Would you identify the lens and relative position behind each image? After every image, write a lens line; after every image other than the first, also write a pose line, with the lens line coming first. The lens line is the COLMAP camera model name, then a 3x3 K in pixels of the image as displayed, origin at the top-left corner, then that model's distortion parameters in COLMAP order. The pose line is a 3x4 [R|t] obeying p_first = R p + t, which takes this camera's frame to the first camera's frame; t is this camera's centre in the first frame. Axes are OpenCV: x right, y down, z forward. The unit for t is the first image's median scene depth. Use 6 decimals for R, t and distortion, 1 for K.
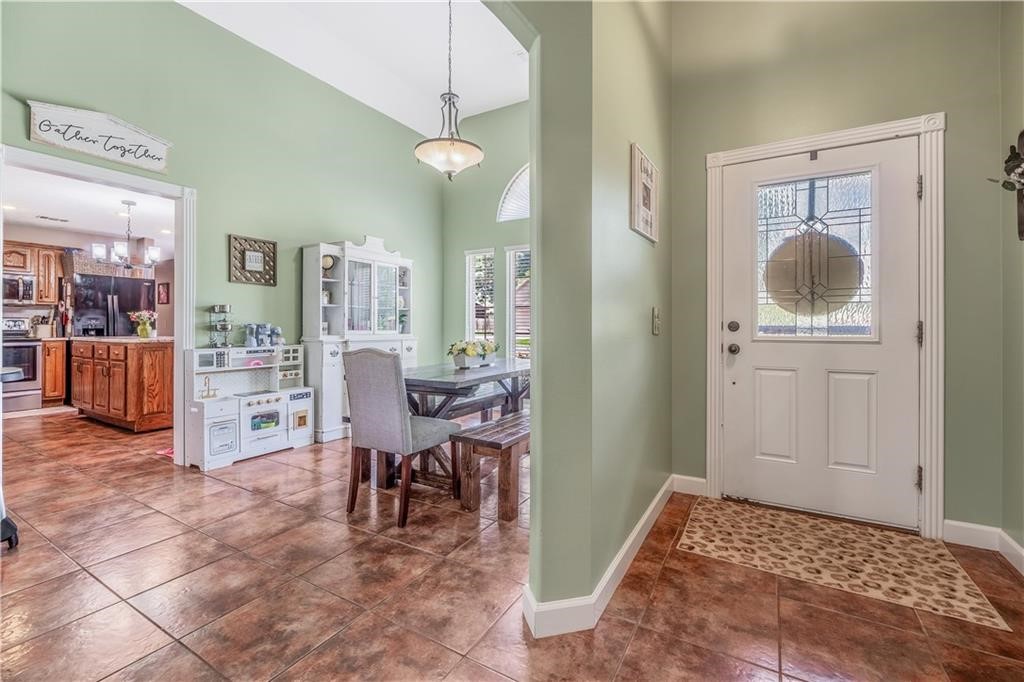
lens RADIAL K [[439.4, 0, 506.2], [0, 439.4, 329.6], [0, 0, 1]] dist [-0.001278, -0.000119]
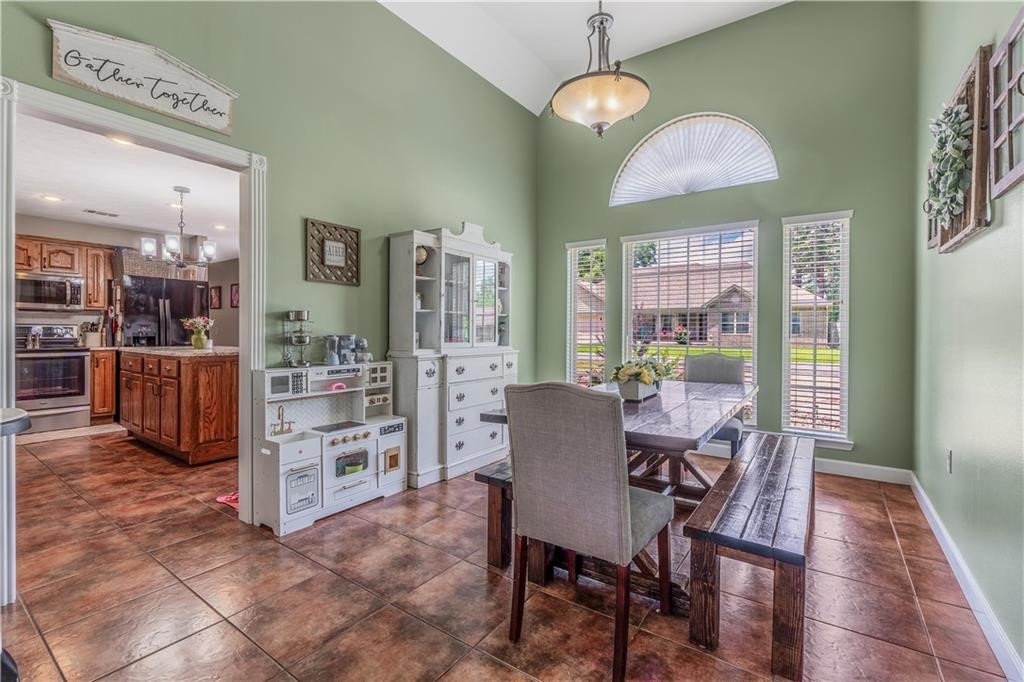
lens RADIAL K [[449.8, 0, 505.0], [0, 449.8, 338.1], [0, 0, 1]] dist [-0.001102, 0.000033]
pose [[0.996450, 0.003955, -0.084092, -0.195382], [-0.003303, 0.999963, 0.007895, -0.013921], [0.084120, -0.007589, 0.996427, 0.221749]]
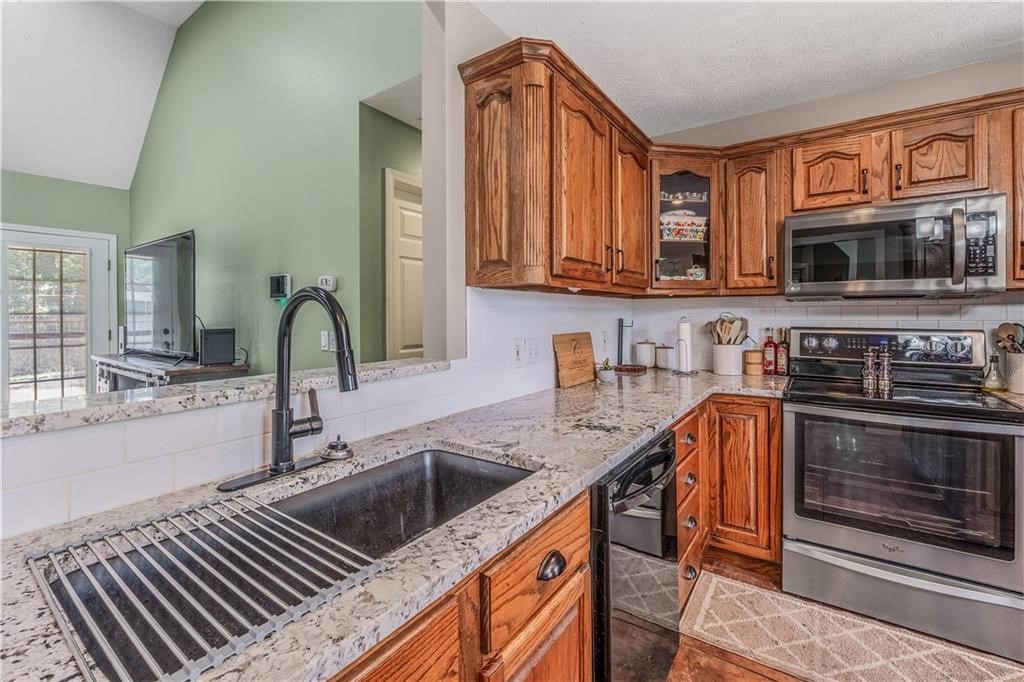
lens RADIAL K [[434.4, 0, 512.3], [0, 434.4, 310.8], [0, 0, 1]] dist [-0.000843, -0.000100]
pose [[-0.079656, -0.002450, -0.996819, -1.052769], [0.004500, 0.999986, -0.002817, -0.061184], [0.996812, -0.004710, -0.079644, 0.962862]]
